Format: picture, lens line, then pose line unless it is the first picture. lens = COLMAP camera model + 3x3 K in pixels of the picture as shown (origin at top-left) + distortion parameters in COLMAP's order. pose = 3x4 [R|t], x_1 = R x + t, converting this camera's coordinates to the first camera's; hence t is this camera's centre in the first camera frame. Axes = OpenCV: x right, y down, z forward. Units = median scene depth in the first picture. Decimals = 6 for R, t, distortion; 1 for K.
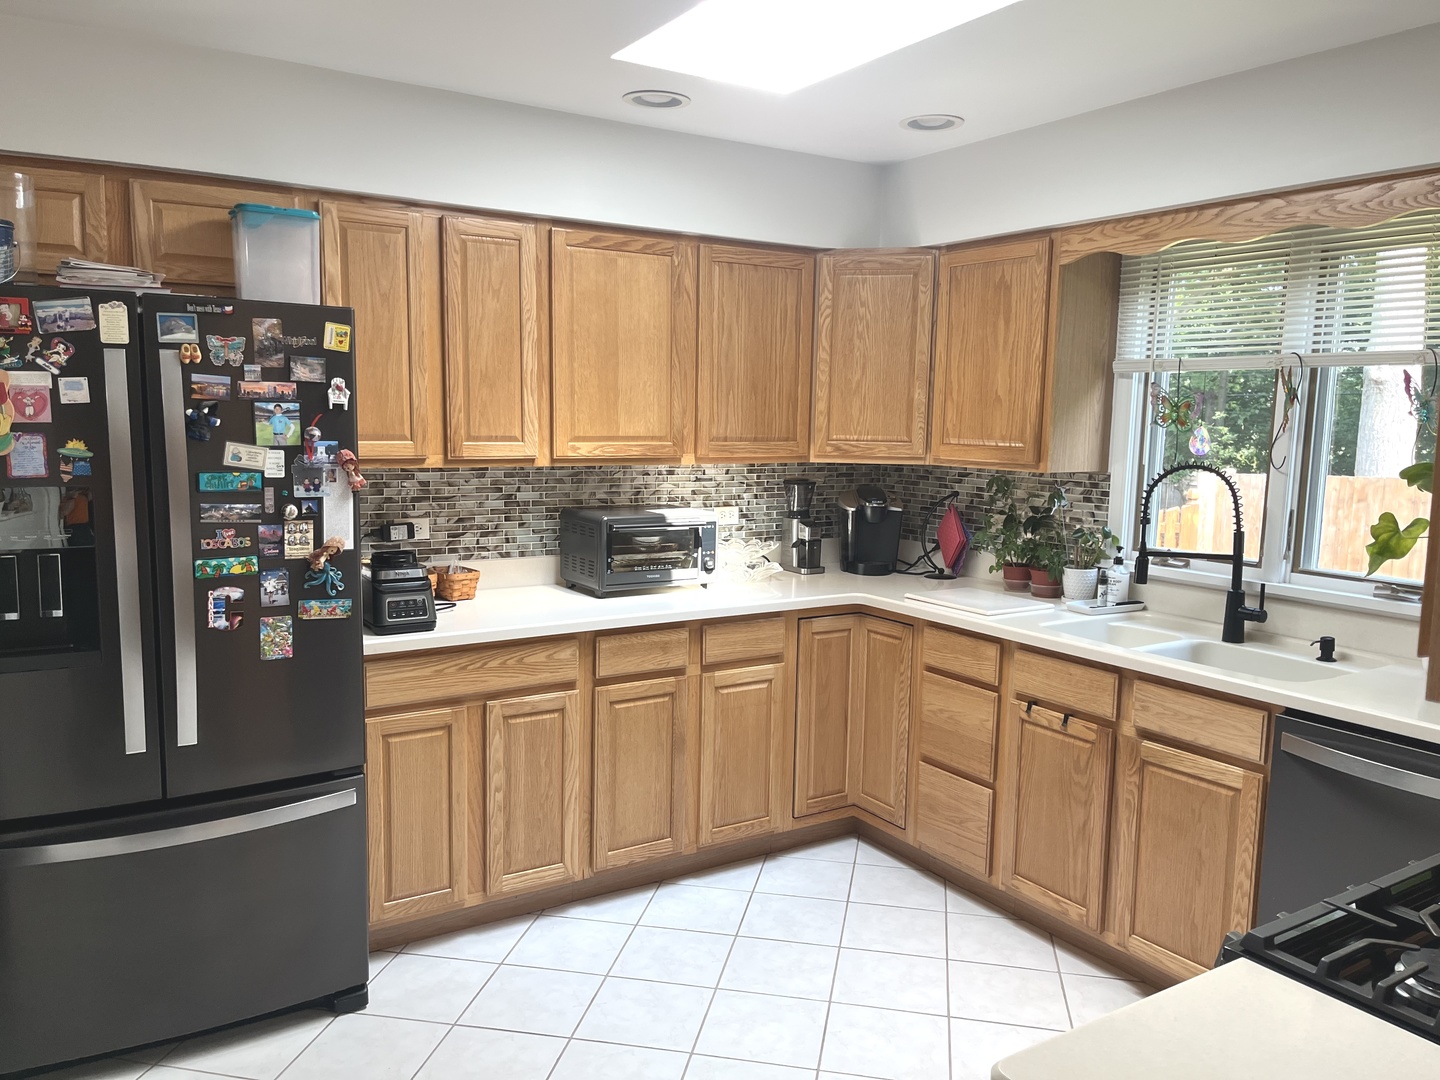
lens RADIAL K [[1092.5, 0, 714.1], [0, 1092.5, 542.6], [0, 0, 1]] dist [0.081189, -0.110022]
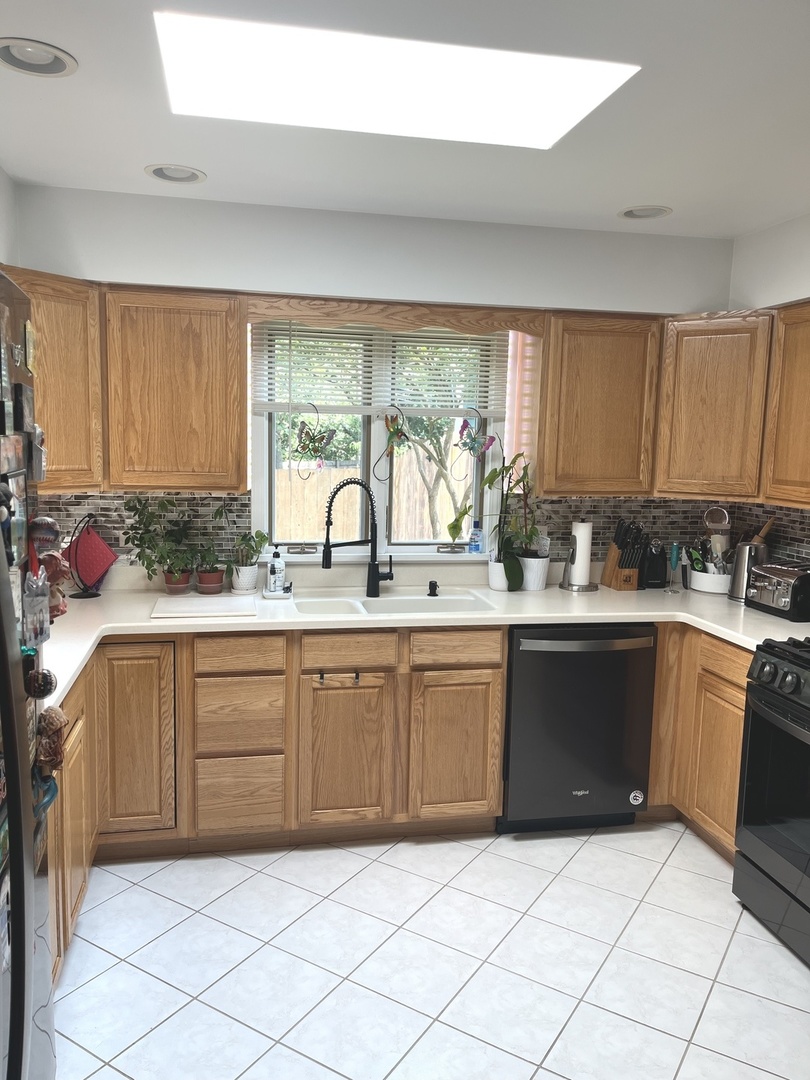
lens RADIAL K [[819.4, 0, 395.2], [0, 819.4, 538.3], [0, 0, 1]] dist [0.081189, -0.110022]
pose [[0.369781, -0.124446, 0.920747, -0.537098], [0.097472, 0.990717, 0.094757, -0.091602], [-0.923992, 0.054708, 0.378478, 0.548694]]
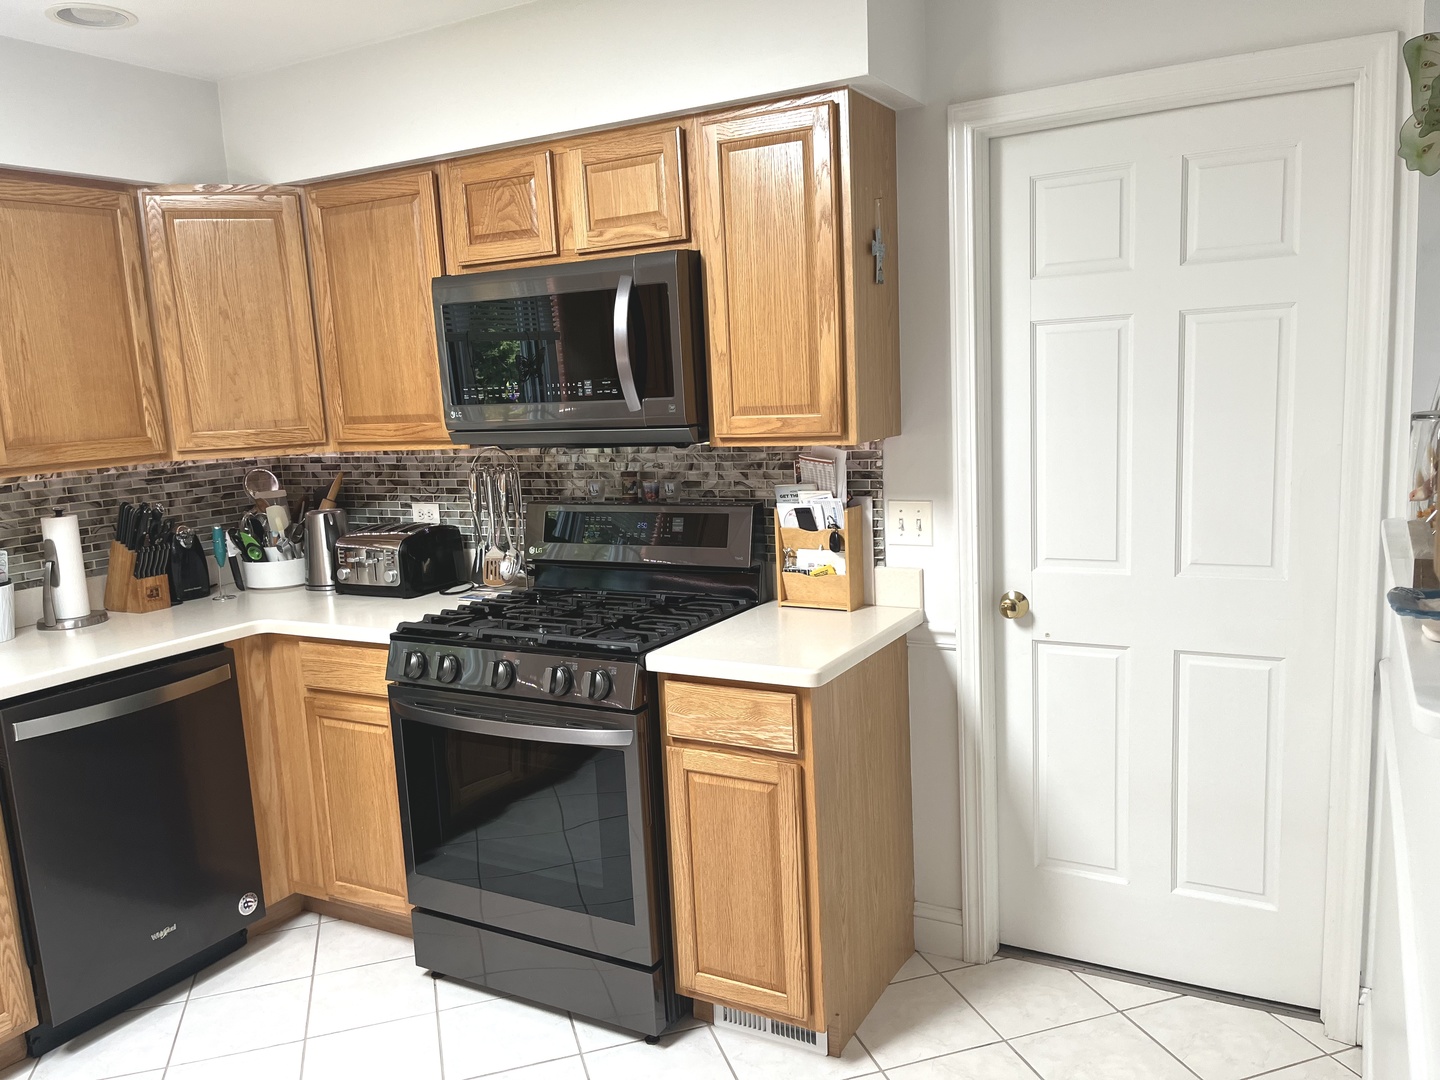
lens RADIAL K [[1092.5, 0, 729.8], [0, 1092.5, 545.4], [0, 0, 1]] dist [0.081189, -0.110022]
pose [[-0.466492, -0.127398, 0.875303, -0.510166], [0.149358, 0.964019, 0.219910, -0.085361], [-0.871824, 0.233319, -0.430679, 0.599440]]
